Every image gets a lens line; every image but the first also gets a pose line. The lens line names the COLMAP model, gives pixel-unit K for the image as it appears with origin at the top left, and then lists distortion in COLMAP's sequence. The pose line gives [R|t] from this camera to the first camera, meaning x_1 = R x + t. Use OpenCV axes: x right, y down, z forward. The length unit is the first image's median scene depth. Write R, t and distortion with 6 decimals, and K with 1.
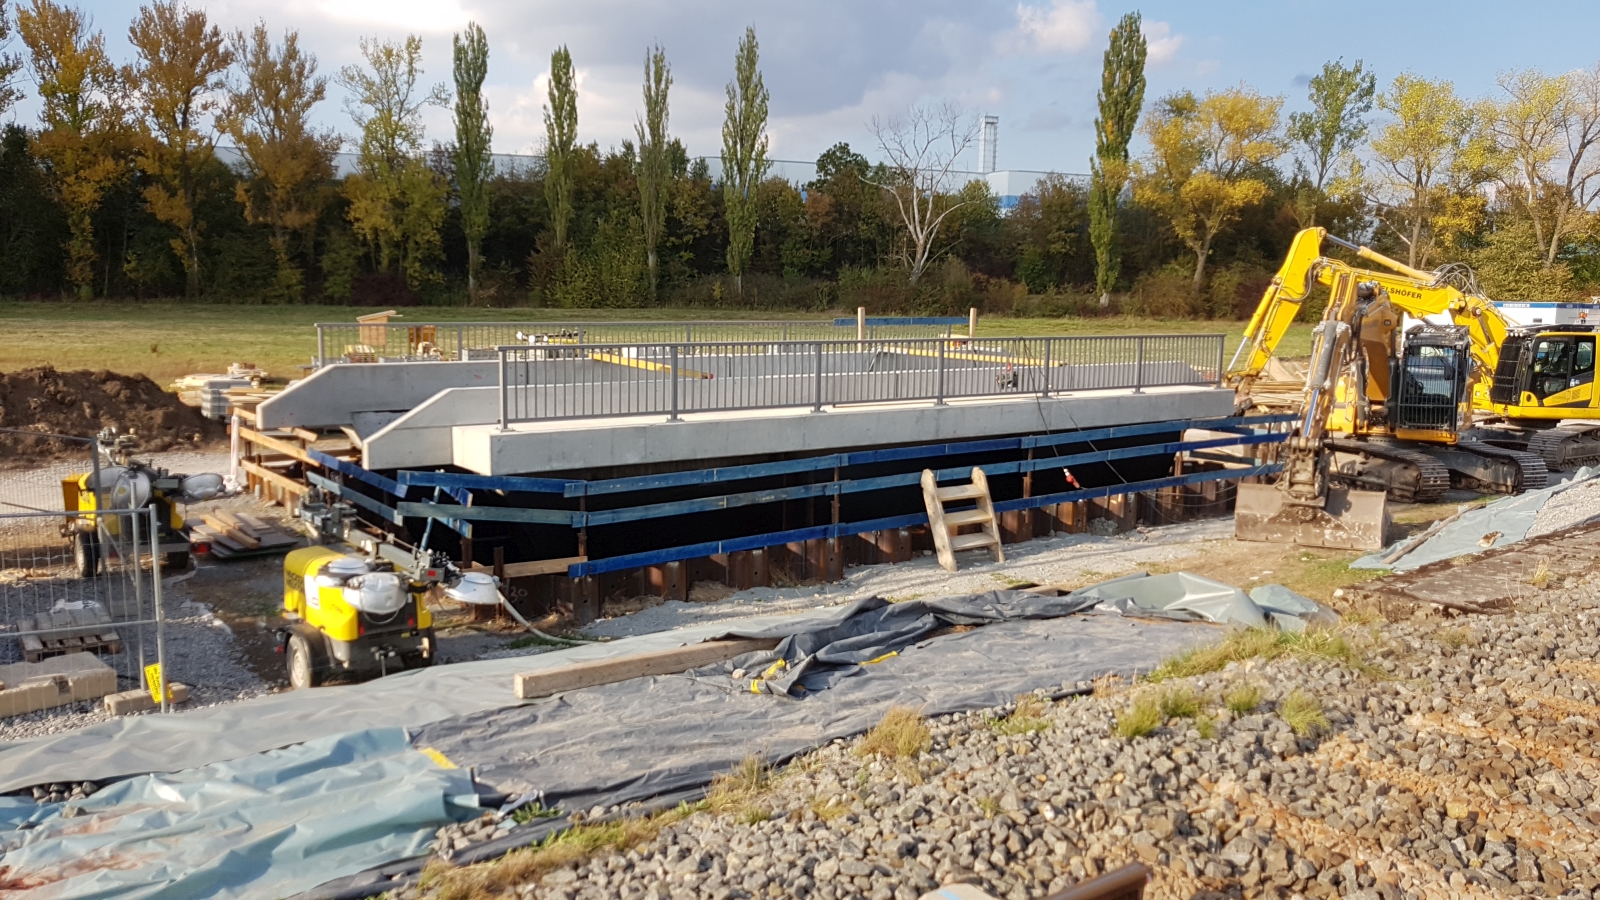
lens RADIAL K [[1267.5, 0, 791.4], [0, 1267.5, 438.8], [0, 0, 1]] dist [0.001884, -0.006463]
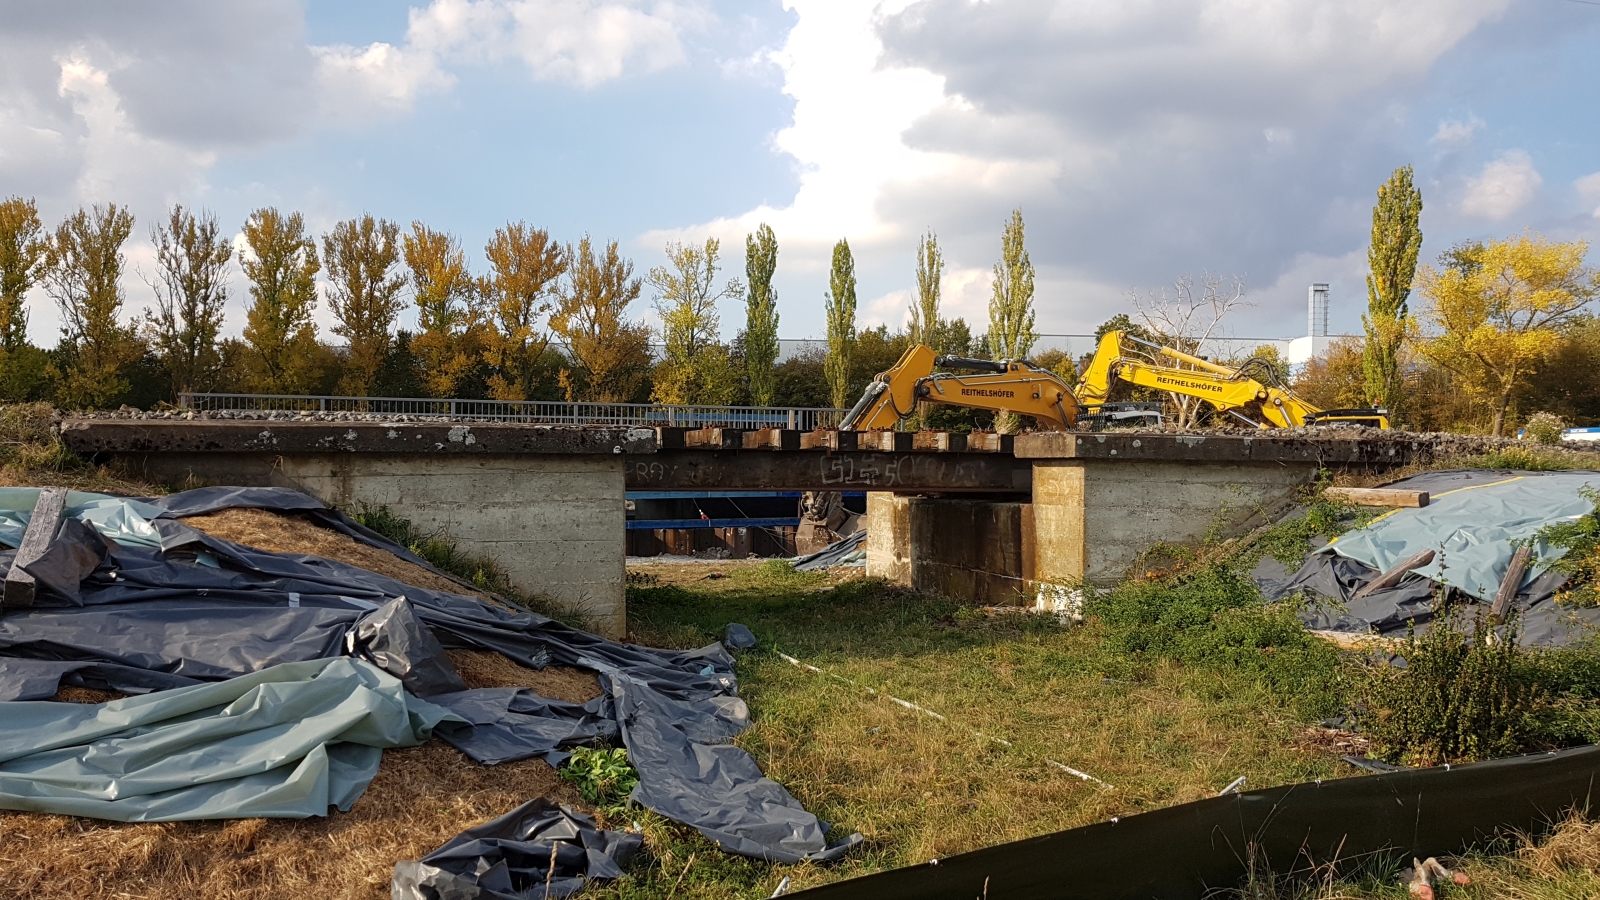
lens RADIAL K [[1267.5, 0, 799.1], [0, 1267.5, 465.2], [0, 0, 1]] dist [0.001884, -0.006463]
pose [[0.955171, -0.012026, -0.295812, 0.111977], [-0.025857, 0.991968, -0.123819, 0.021601], [0.294925, 0.125917, 0.947188, -0.024085]]
